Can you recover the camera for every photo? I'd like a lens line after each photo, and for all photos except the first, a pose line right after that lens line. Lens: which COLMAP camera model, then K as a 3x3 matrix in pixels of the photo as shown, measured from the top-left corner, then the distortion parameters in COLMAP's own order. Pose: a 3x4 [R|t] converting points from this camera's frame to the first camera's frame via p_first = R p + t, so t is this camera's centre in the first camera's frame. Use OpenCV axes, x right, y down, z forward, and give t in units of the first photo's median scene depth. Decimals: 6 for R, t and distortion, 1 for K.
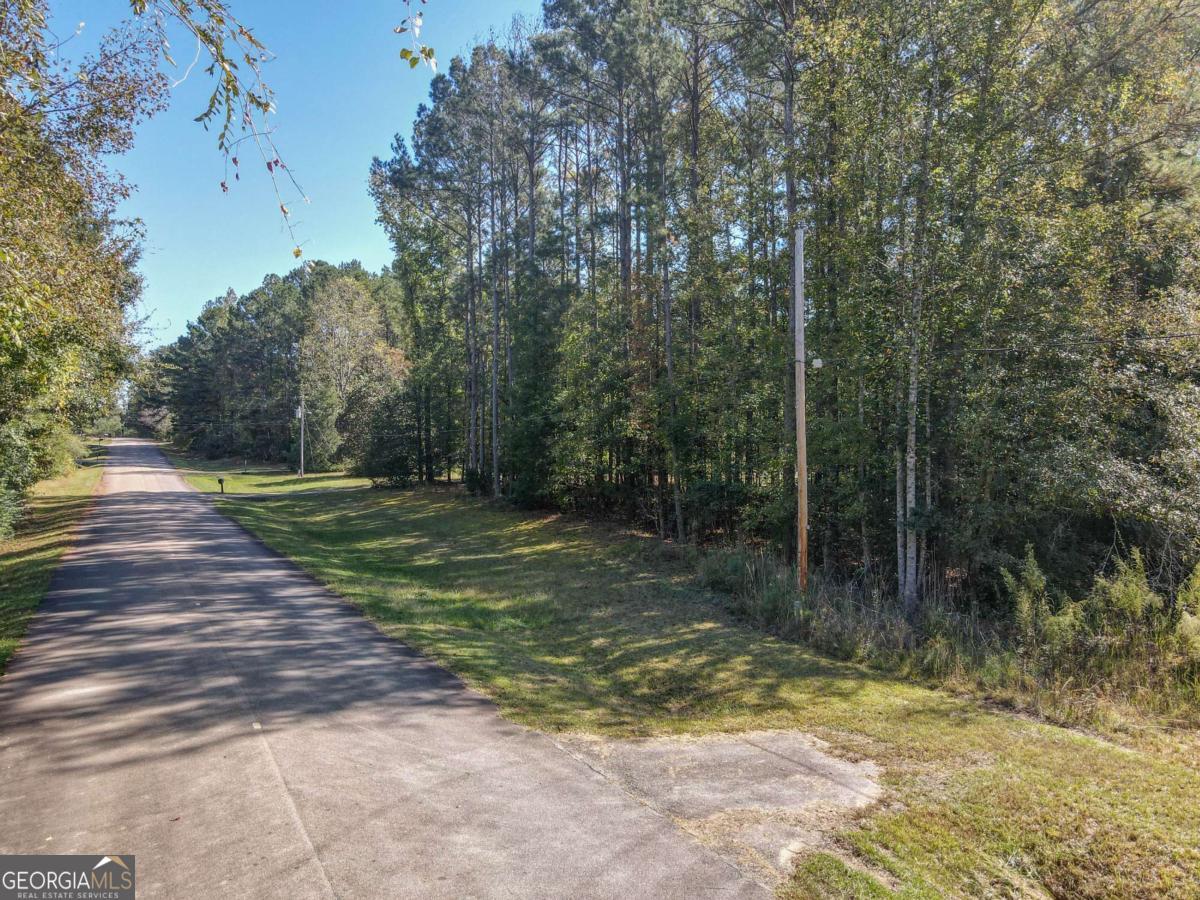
lens RADIAL K [[894.0, 0, 603.8], [0, 894.0, 454.0], [0, 0, 1]] dist [0.021236, 0.000893]
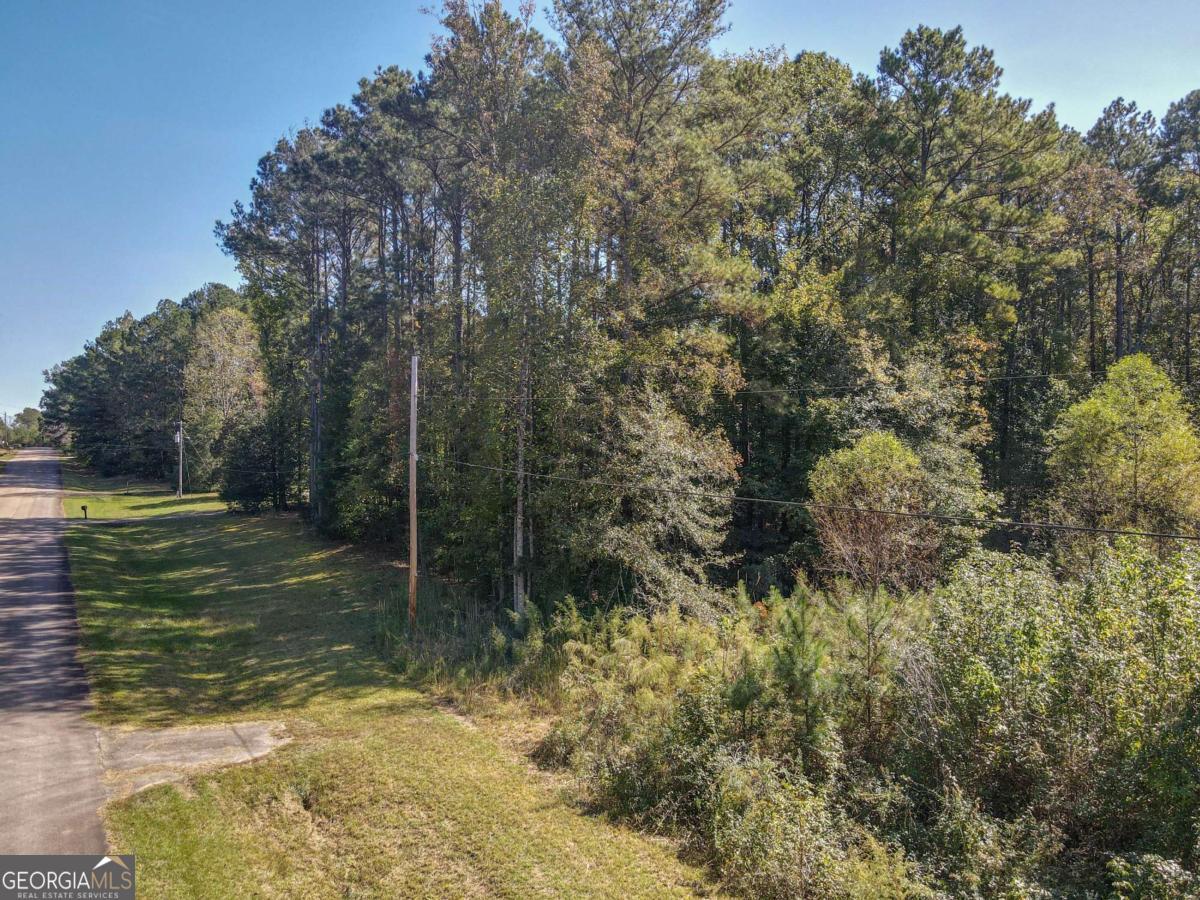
lens RADIAL K [[894.0, 0, 603.8], [0, 894.0, 454.0], [0, 0, 1]] dist [0.021236, 0.000893]
pose [[0.998530, -0.001916, 0.054168, 0.166396], [0.001924, 0.999998, -0.000100, -0.038982], [-0.054168, 0.000204, 0.998532, -0.147610]]
